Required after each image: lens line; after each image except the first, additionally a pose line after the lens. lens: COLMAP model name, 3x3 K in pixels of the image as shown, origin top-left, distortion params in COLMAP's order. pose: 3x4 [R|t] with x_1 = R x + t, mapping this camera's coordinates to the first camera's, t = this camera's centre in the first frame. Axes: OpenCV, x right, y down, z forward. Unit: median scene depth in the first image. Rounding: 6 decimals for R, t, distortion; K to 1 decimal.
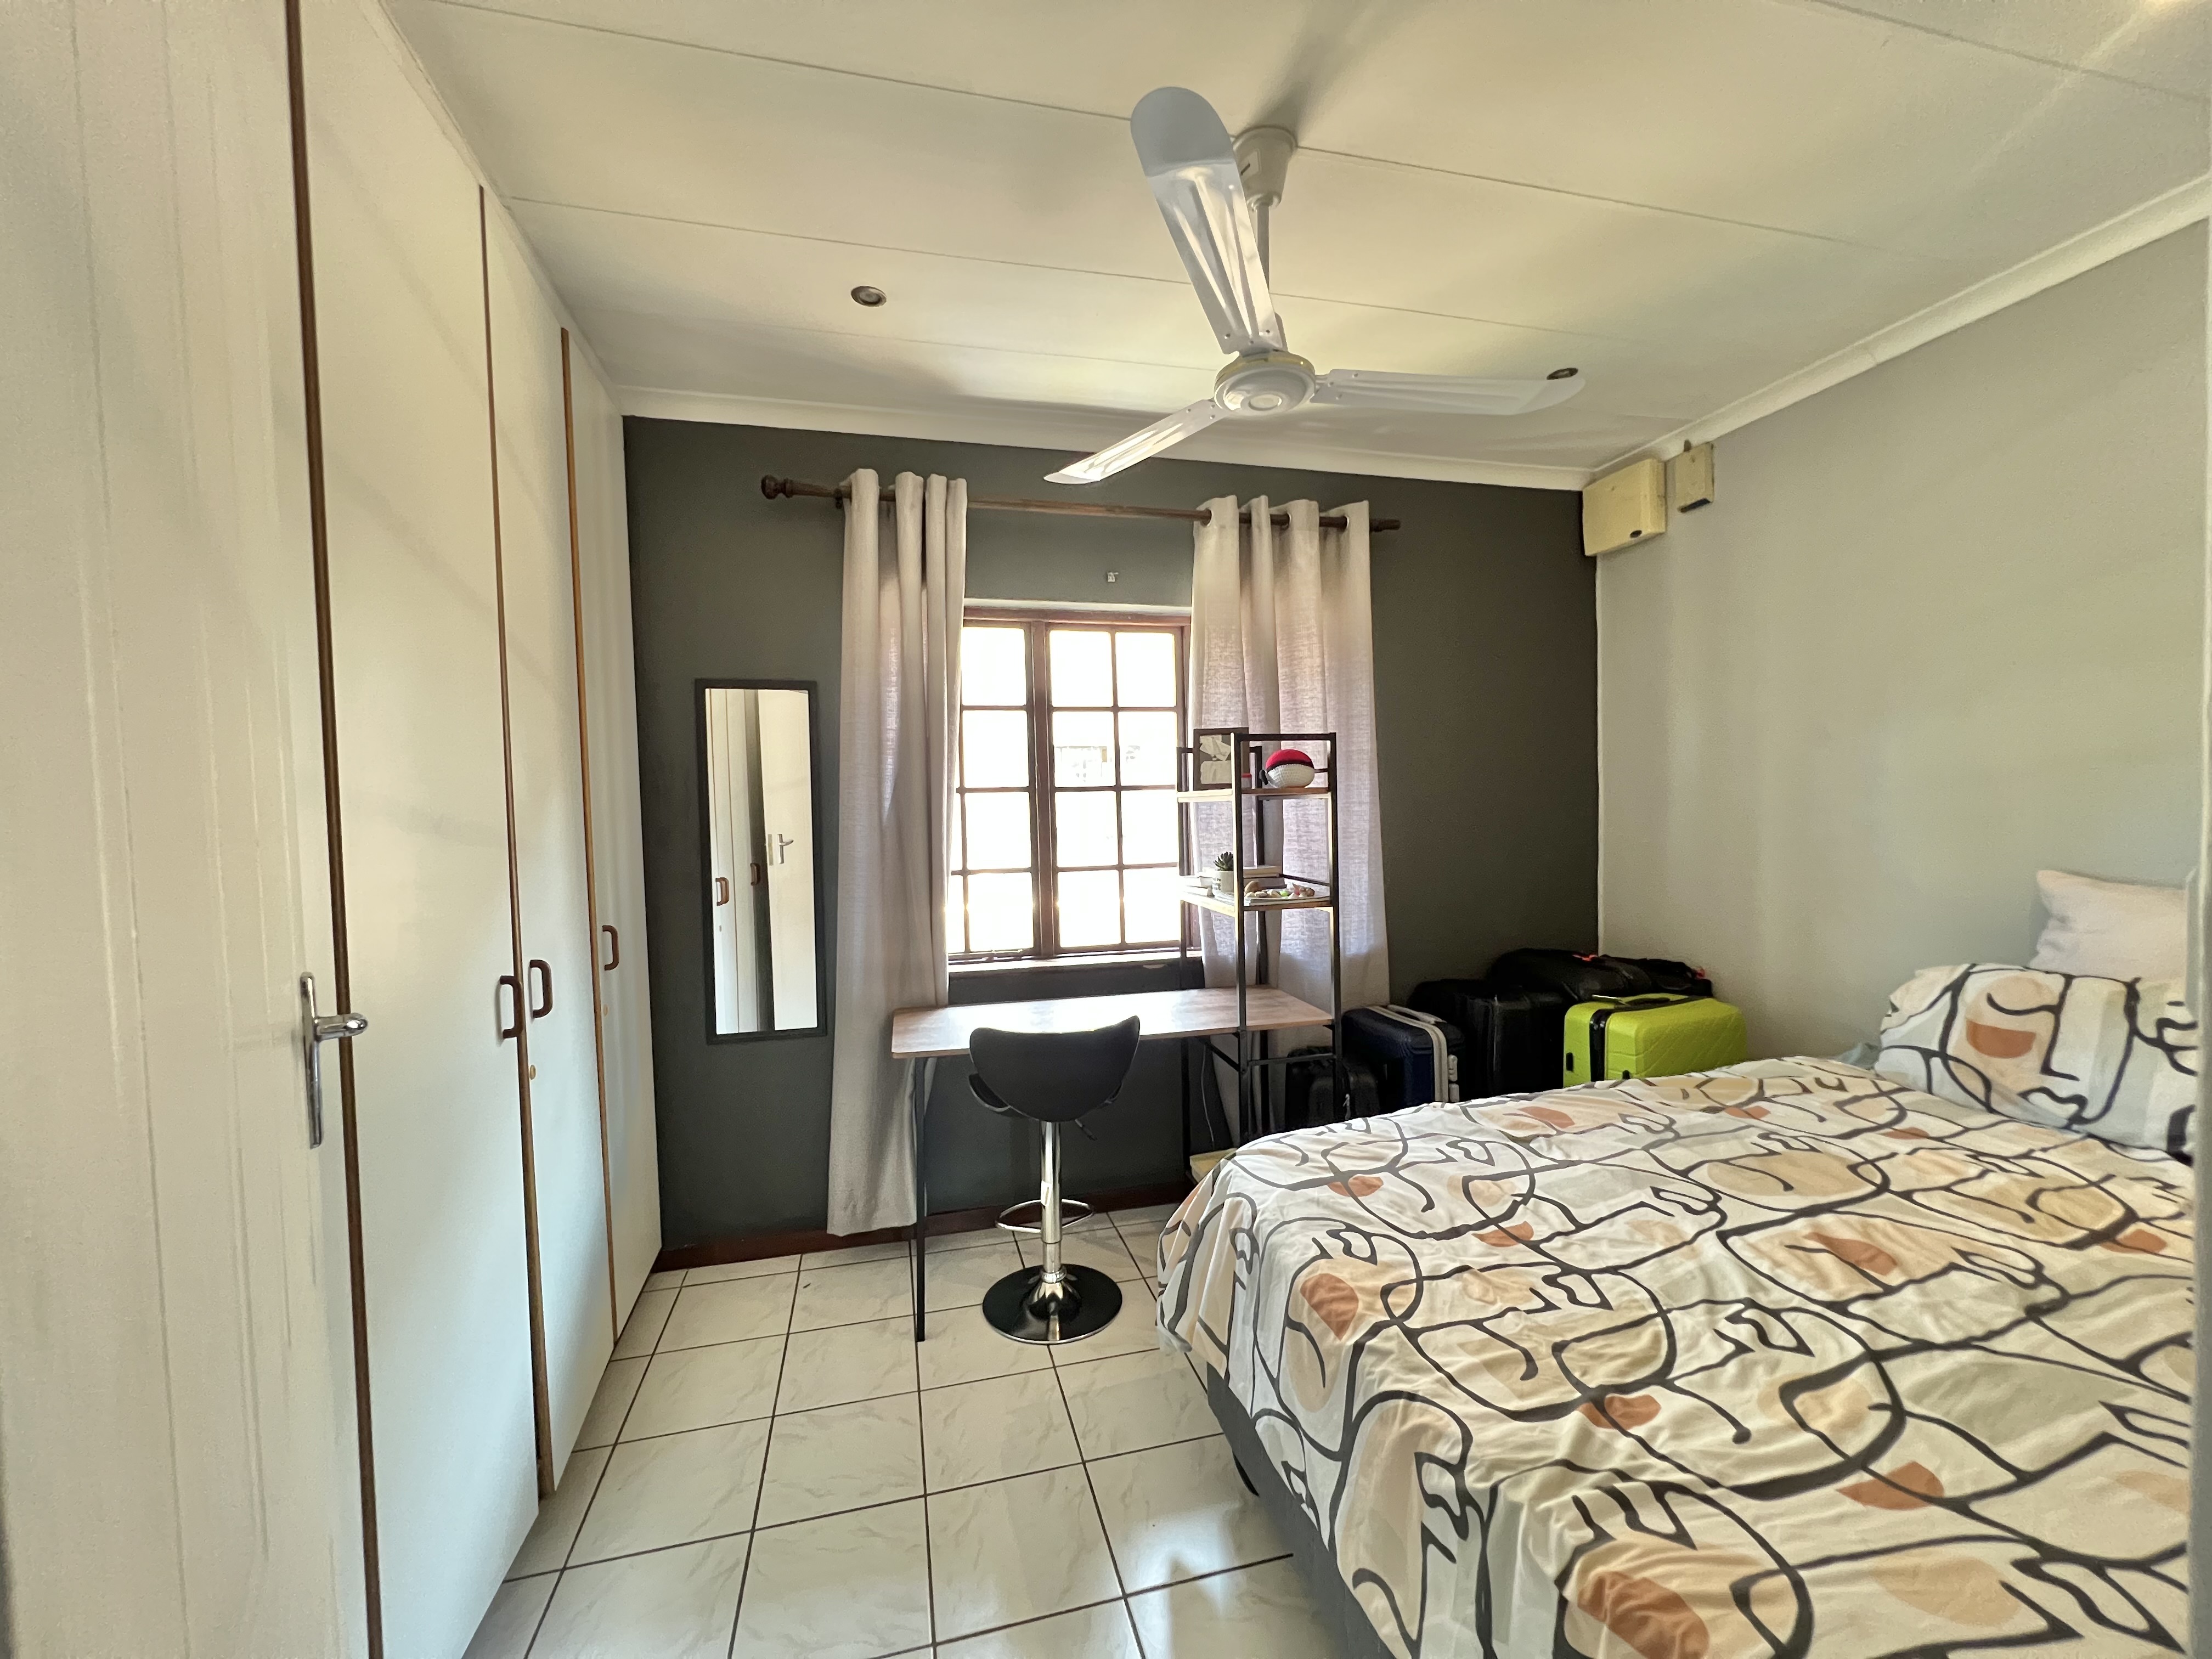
lens RADIAL K [[887.5, 0, 1106.0], [0, 887.5, 829.5], [0, 0, 1]] dist [0.001755, 0.000394]
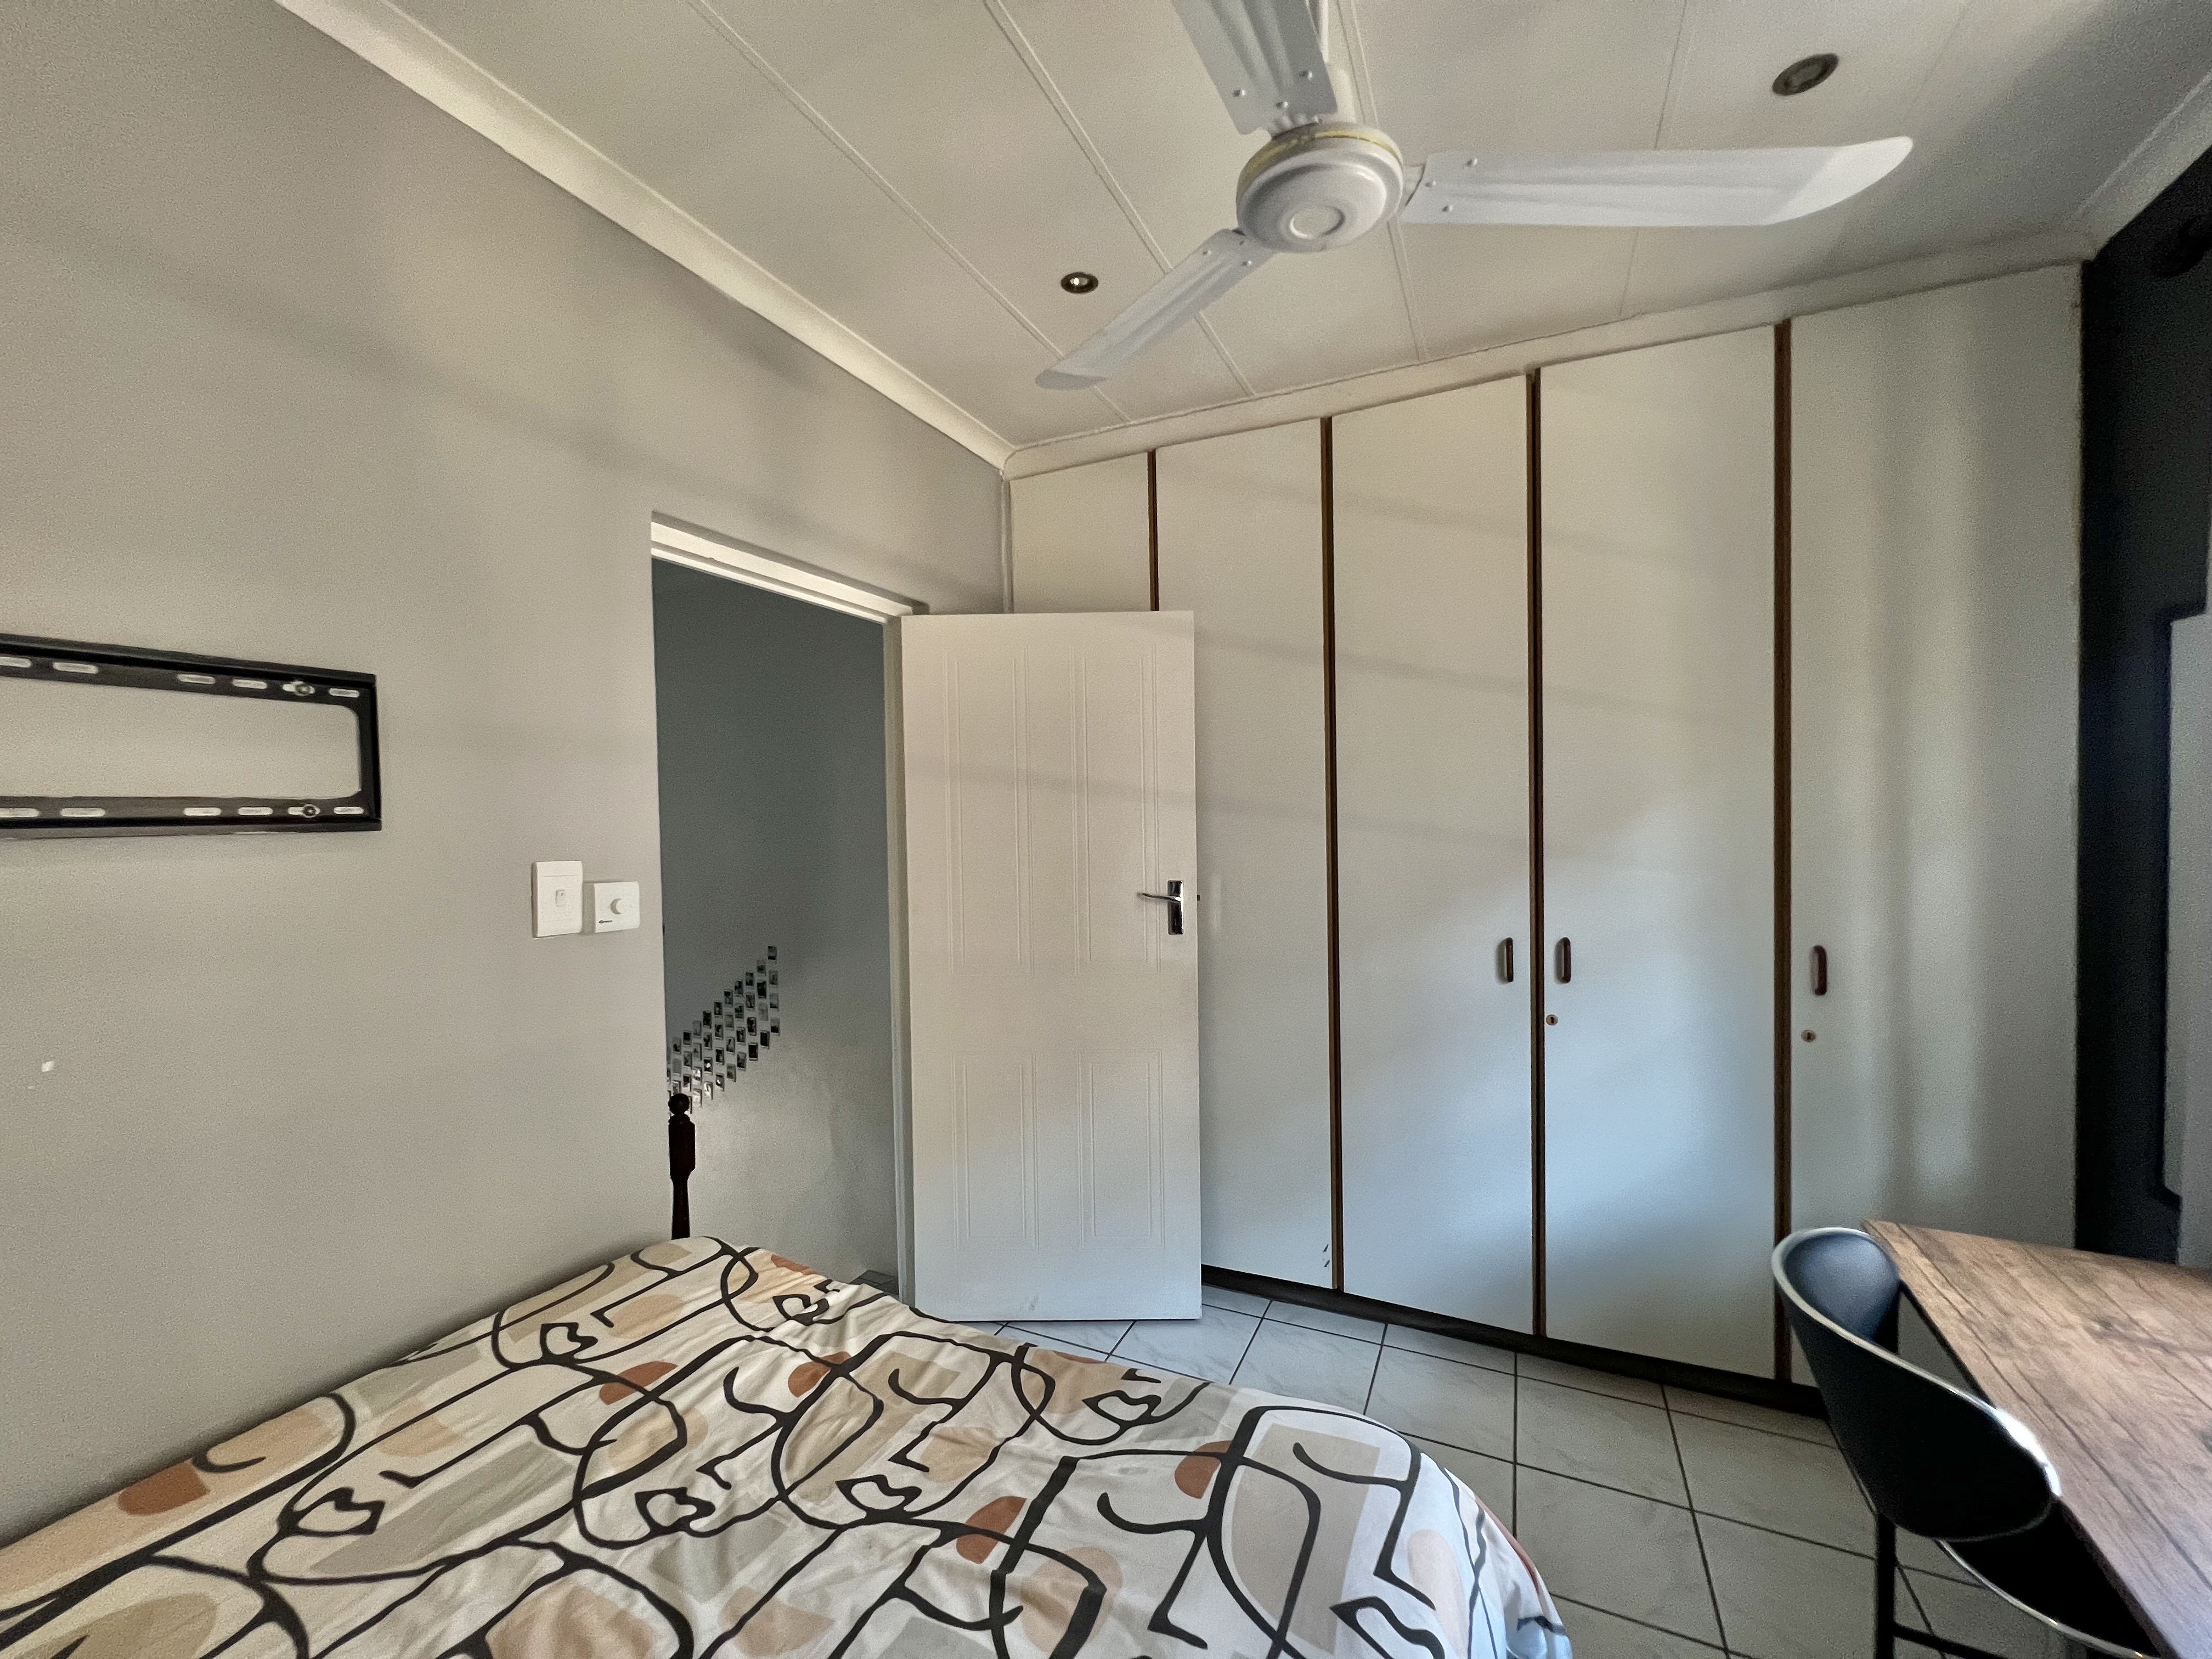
lens RADIAL K [[887.5, 0, 1106.0], [0, 887.5, 829.5], [0, 0, 1]] dist [0.001755, 0.000394]
pose [[-0.632465, 0.052735, -0.772792, 1.118078], [0.007880, 0.998066, 0.061659, -0.141151], [0.774549, 0.032908, -0.631657, 1.861045]]
